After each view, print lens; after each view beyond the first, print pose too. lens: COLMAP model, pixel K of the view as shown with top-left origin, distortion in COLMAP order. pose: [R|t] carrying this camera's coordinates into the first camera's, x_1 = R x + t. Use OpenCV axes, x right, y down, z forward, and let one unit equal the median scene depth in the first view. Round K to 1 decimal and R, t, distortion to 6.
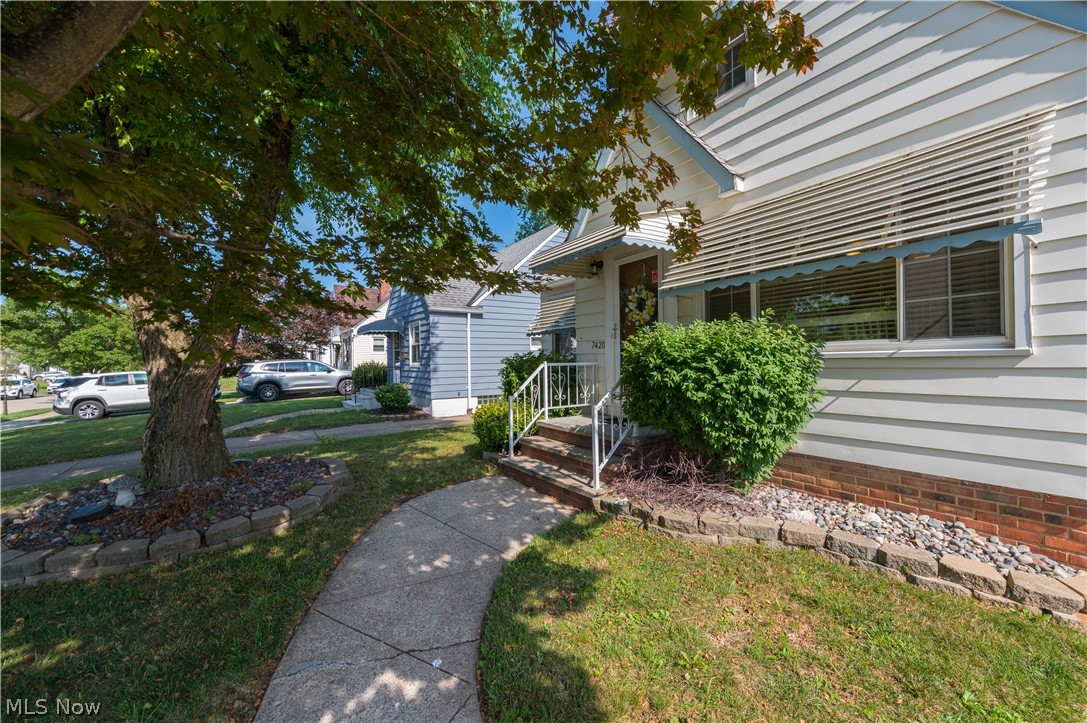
lens RADIAL K [[432.8, 0, 543.7], [0, 432.8, 362.4], [0, 0, 1]] dist [0.013863, -0.000610]
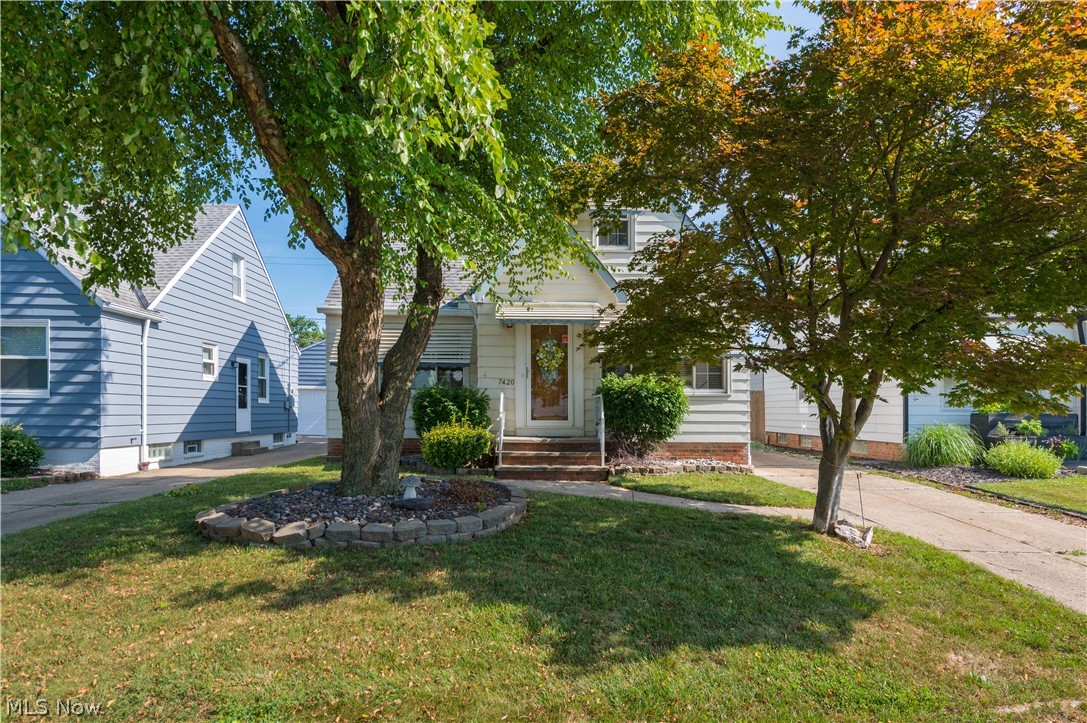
lens RADIAL K [[594.7, 0, 547.9], [0, 594.7, 410.7], [0, 0, 1]] dist [0.000392, 0.000233]
pose [[0.527480, 0.011290, 0.849492, -1.415807], [-0.011867, 0.999912, -0.005920, 0.057648], [-0.849485, -0.006958, 0.527568, -0.029840]]
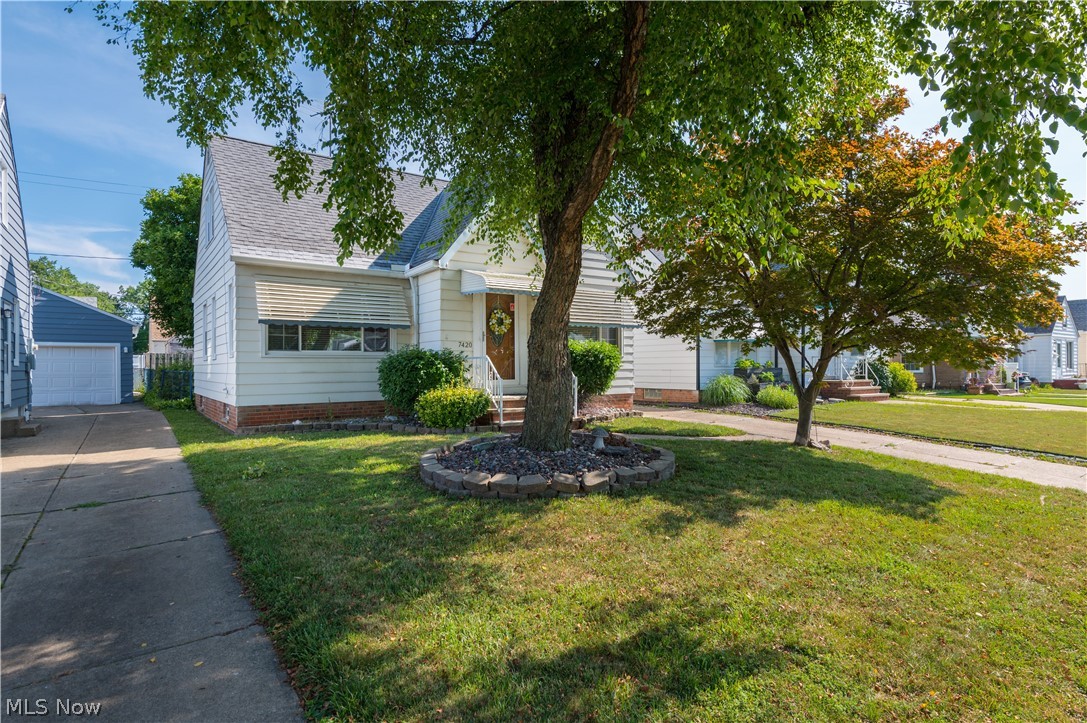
lens RADIAL K [[594.7, 0, 541.1], [0, 594.7, 361.2], [0, 0, 1]] dist [0.000392, 0.000233]
pose [[-0.042881, 0.016218, 0.998949, -1.910527], [0.002199, 0.999867, -0.016138, 0.045838], [-0.999078, 0.001505, -0.042911, 0.926644]]
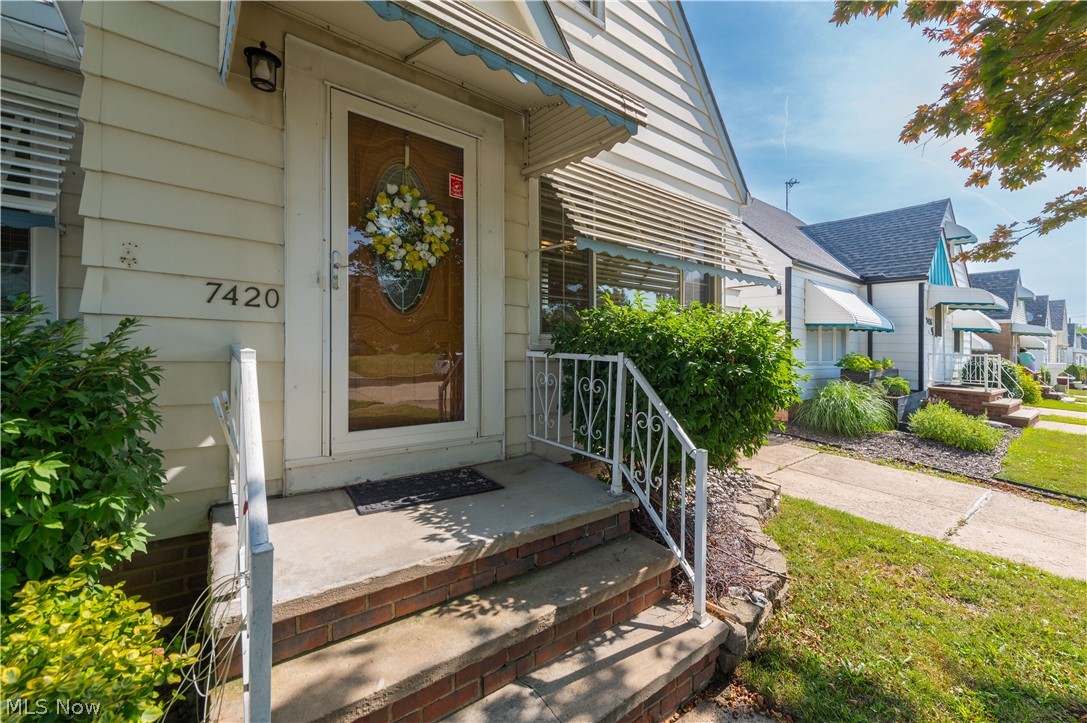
lens RADIAL K [[432.8, 0, 546.5], [0, 432.8, 354.4], [0, 0, 1]] dist [0.013863, -0.000610]
pose [[-0.073752, 0.011247, 0.997213, -0.247396], [-0.010961, 0.999867, -0.012087, 0.007509], [-0.997216, -0.011822, -0.073619, 0.870477]]
